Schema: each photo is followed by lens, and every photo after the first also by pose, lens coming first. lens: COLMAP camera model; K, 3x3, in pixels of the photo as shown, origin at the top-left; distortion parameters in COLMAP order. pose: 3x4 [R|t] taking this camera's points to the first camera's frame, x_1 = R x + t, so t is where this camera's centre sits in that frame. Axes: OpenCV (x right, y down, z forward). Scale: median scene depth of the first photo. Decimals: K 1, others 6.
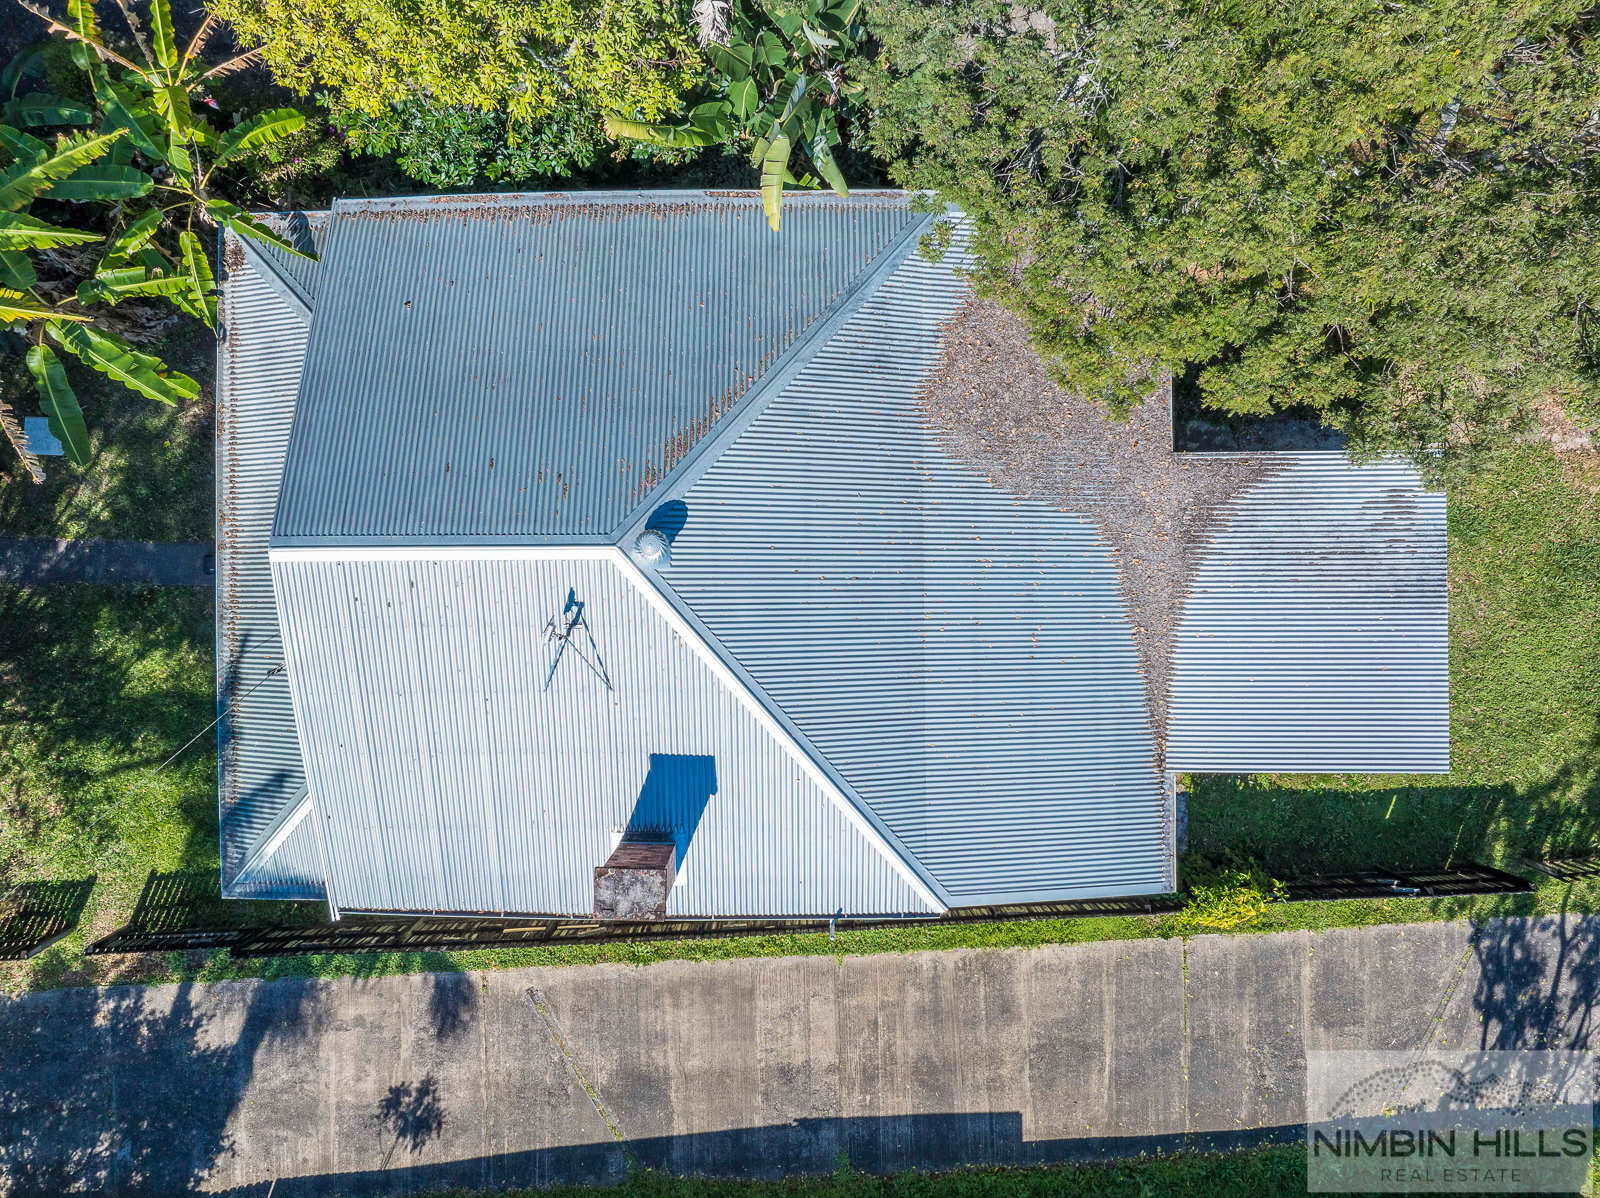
lens RADIAL K [[1123.8, 0, 800.0], [0, 1123.8, 599.0], [0, 0, 1]] dist [-0.033645, 0.003867]
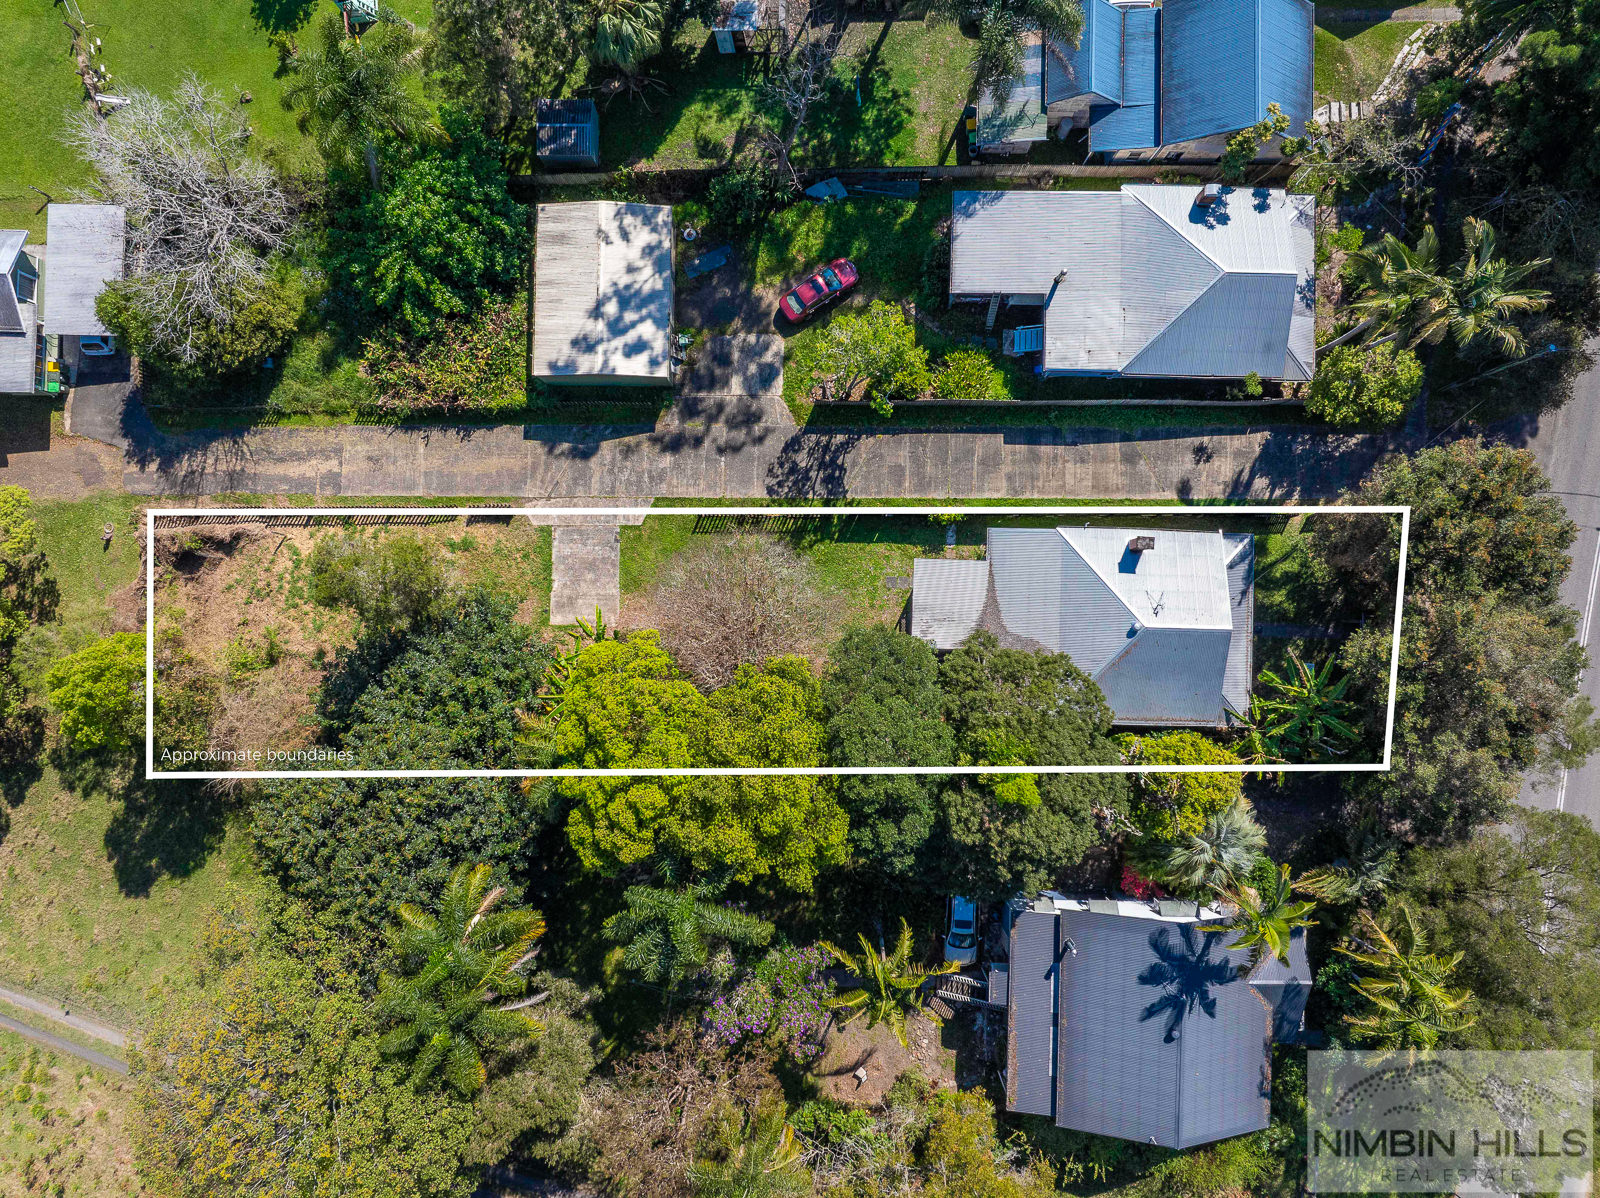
lens RADIAL K [[1123.8, 0, 800.0], [0, 1123.8, 599.0], [0, 0, 1]] dist [-0.033645, 0.003867]
pose [[-0.999407, -0.030711, 0.015570, 0.821335], [0.030967, -0.999384, 0.016489, -0.042295], [0.015054, 0.016961, 0.999743, -2.451027]]
